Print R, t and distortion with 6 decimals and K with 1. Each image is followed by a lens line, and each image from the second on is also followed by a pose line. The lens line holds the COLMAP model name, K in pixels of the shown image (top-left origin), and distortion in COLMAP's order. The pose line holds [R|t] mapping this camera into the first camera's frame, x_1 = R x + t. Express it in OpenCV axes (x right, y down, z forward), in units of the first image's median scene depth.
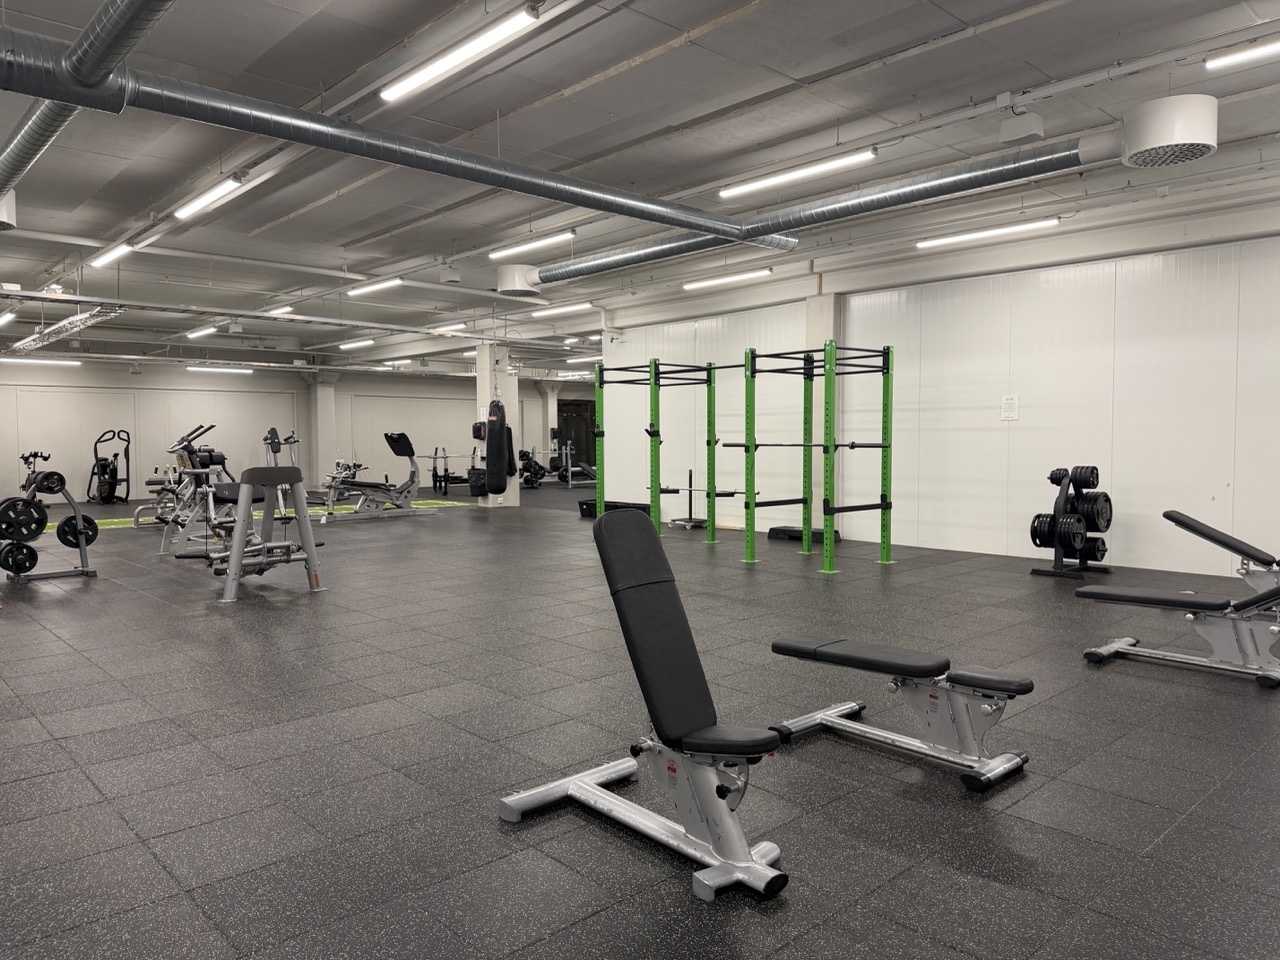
lens RADIAL K [[900.7, 0, 640.0], [0, 900.7, 480.0], [0, 0, 1]] dist [-0.002565, -0.000215]
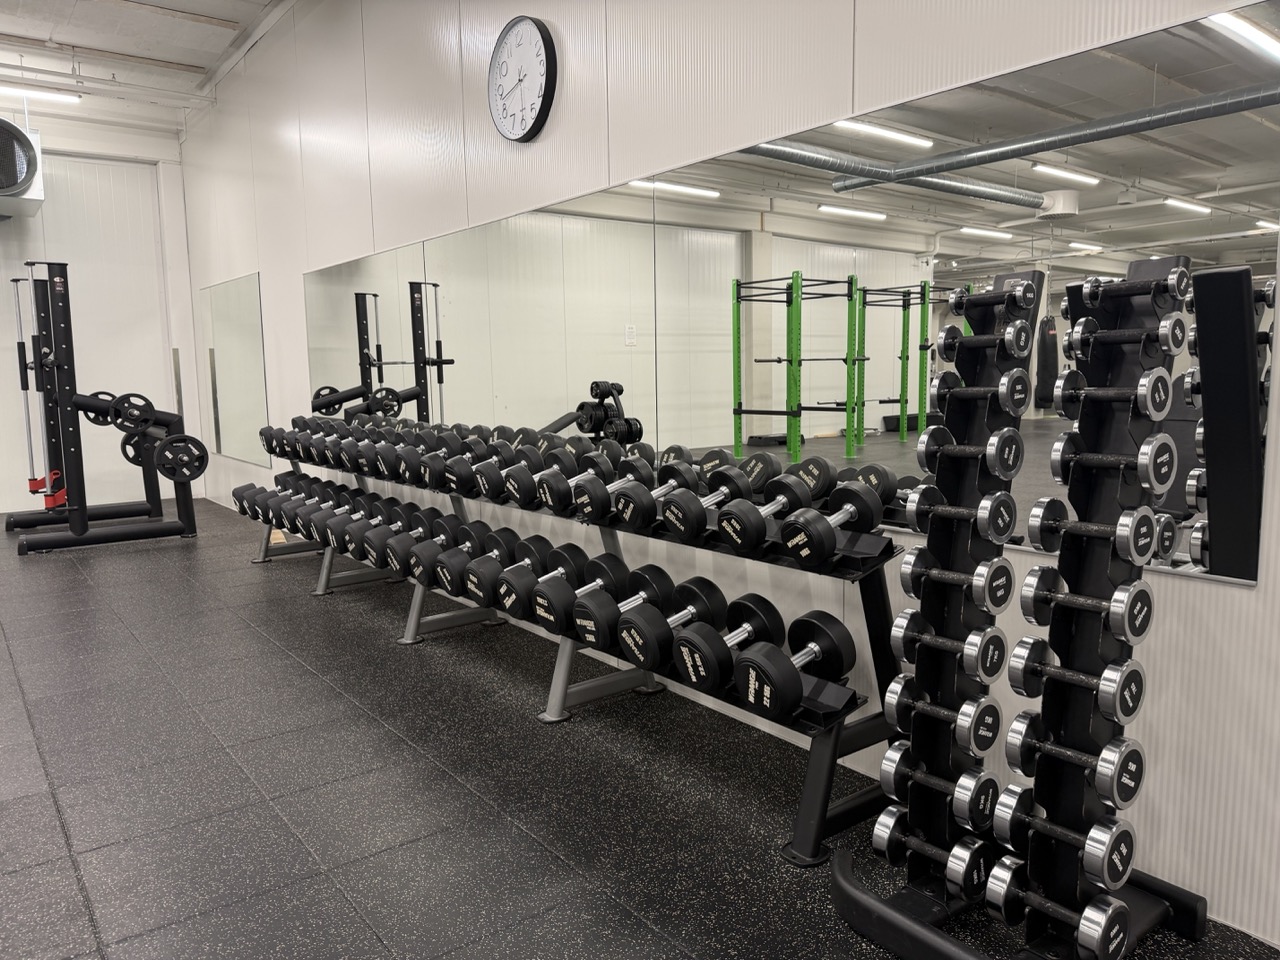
lens RADIAL K [[900.7, 0, 640.0], [0, 900.7, 480.0], [0, 0, 1]] dist [-0.002565, -0.000215]
pose [[0.080794, -0.129050, 0.988341, -1.028260], [0.074071, 0.989618, 0.123162, -0.043258], [-0.993975, 0.063256, 0.089514, 1.098100]]
